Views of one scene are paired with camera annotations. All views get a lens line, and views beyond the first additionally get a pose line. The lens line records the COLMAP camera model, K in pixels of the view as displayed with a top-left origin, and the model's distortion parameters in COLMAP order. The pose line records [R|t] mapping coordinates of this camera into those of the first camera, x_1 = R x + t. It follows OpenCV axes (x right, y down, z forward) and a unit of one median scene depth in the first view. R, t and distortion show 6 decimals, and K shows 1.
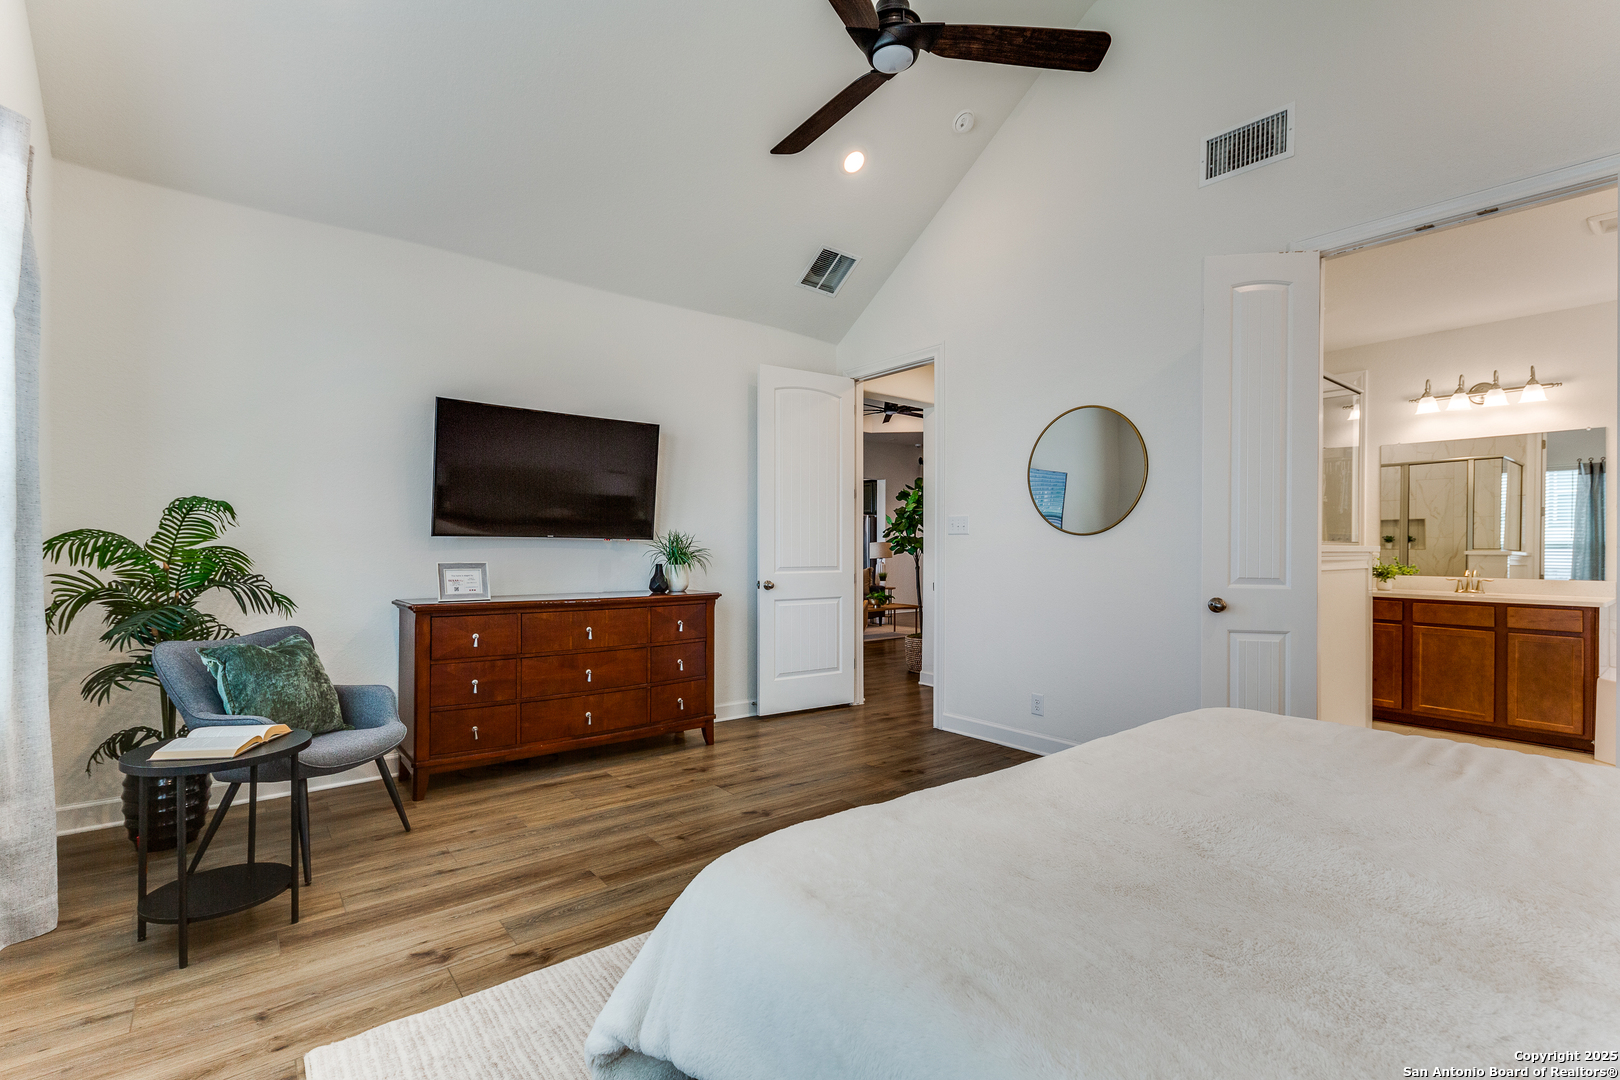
lens RADIAL K [[734.6, 0, 814.6], [0, 734.6, 550.3], [0, 0, 1]] dist [-0.001606, -0.000991]
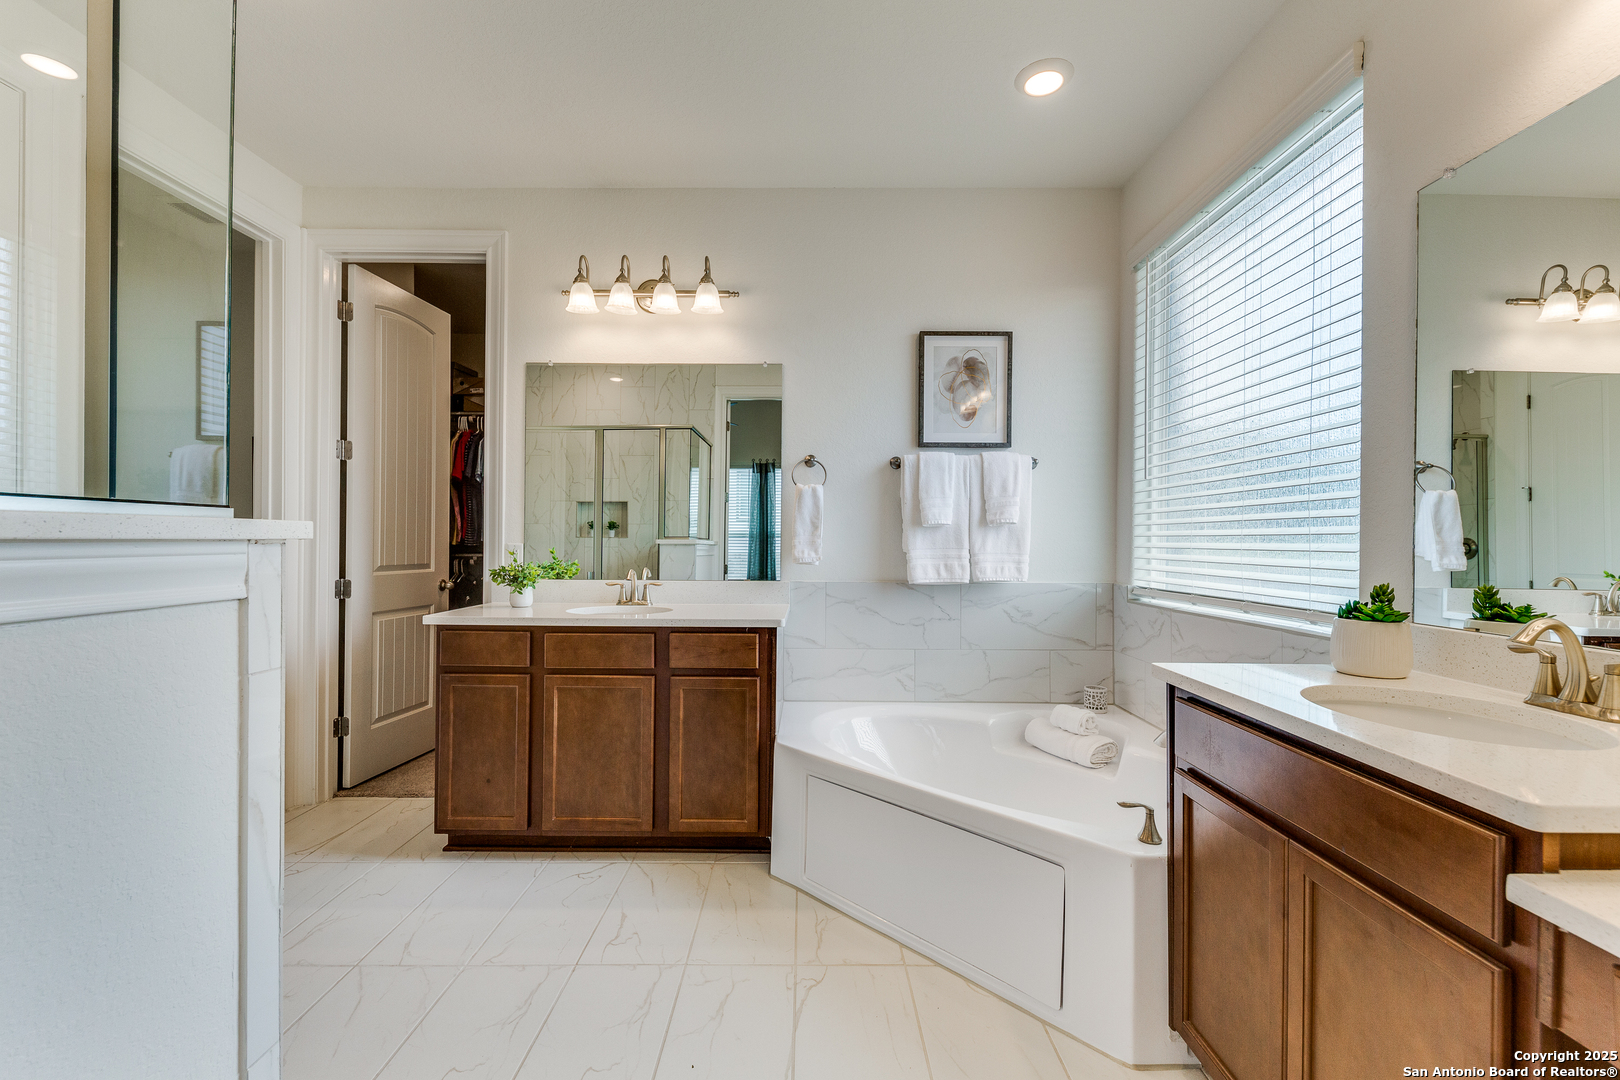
lens RADIAL K [[734.6, 0, 811.1], [0, 734.6, 543.8], [0, 0, 1]] dist [-0.001606, -0.000991]
pose [[0.631416, -0.000311, 0.775444, 0.524710], [-0.006112, 0.999967, 0.005378, 0.000021], [-0.775420, -0.008135, 0.631393, 0.506428]]
